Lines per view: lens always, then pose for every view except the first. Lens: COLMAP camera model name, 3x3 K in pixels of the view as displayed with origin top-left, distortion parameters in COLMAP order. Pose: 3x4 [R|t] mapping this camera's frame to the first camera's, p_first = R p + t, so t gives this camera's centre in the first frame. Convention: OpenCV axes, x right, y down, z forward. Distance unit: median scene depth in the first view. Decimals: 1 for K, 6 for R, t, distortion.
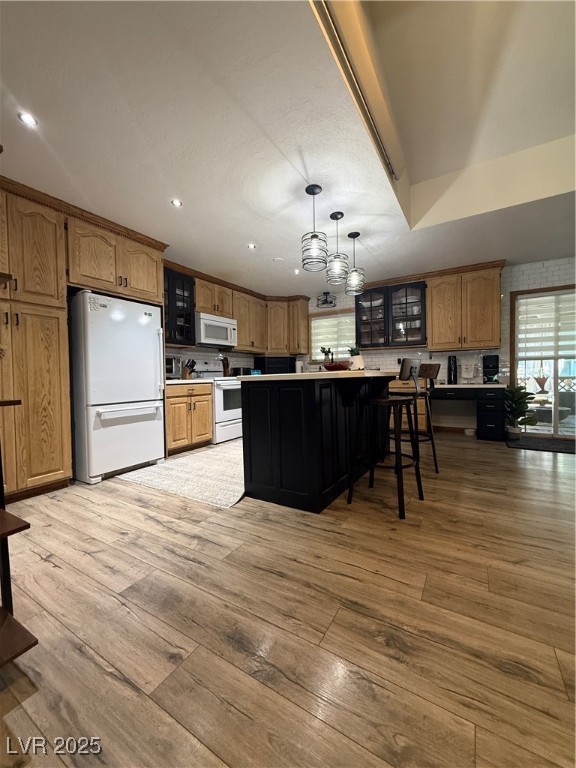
lens RADIAL K [[305.3, 0, 287.2], [0, 305.3, 382.9], [0, 0, 1]] dist [-0.000499, -0.000005]
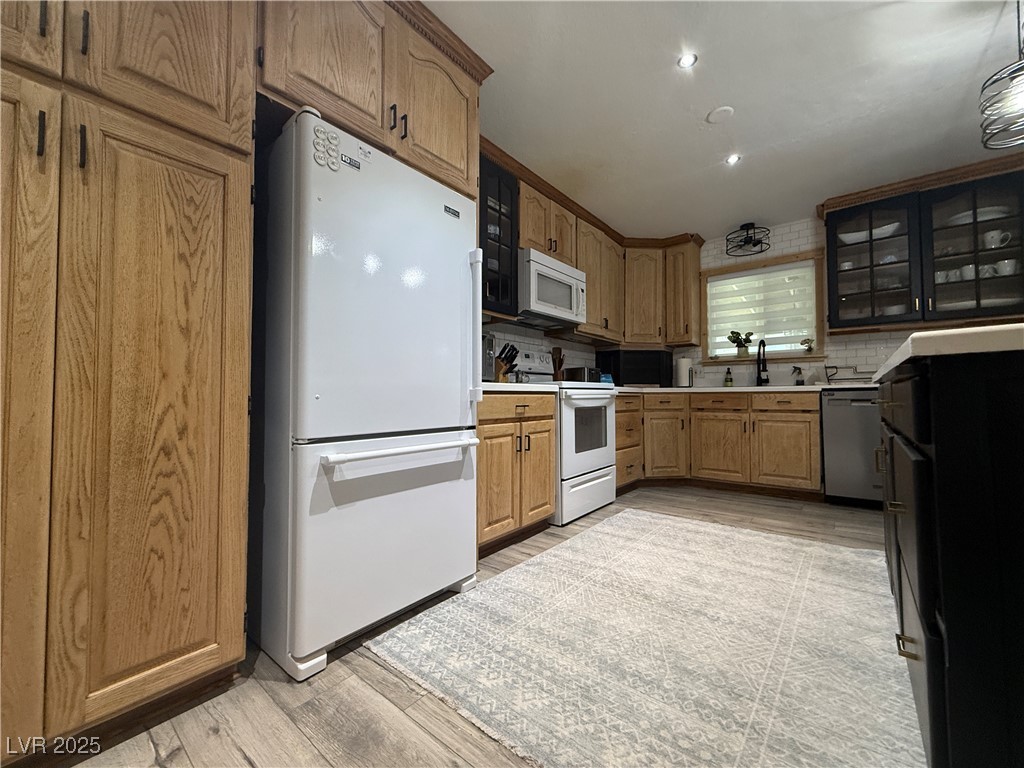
lens RADIAL K [[407.0, 0, 510.9], [0, 407.0, 385.3], [0, 0, 1]] dist [-0.000499, -0.000005]
pose [[0.990877, 0.010932, -0.134322, -0.225770], [-0.017484, 0.998709, -0.047695, 0.019008], [0.133627, 0.049608, 0.989789, 0.365543]]
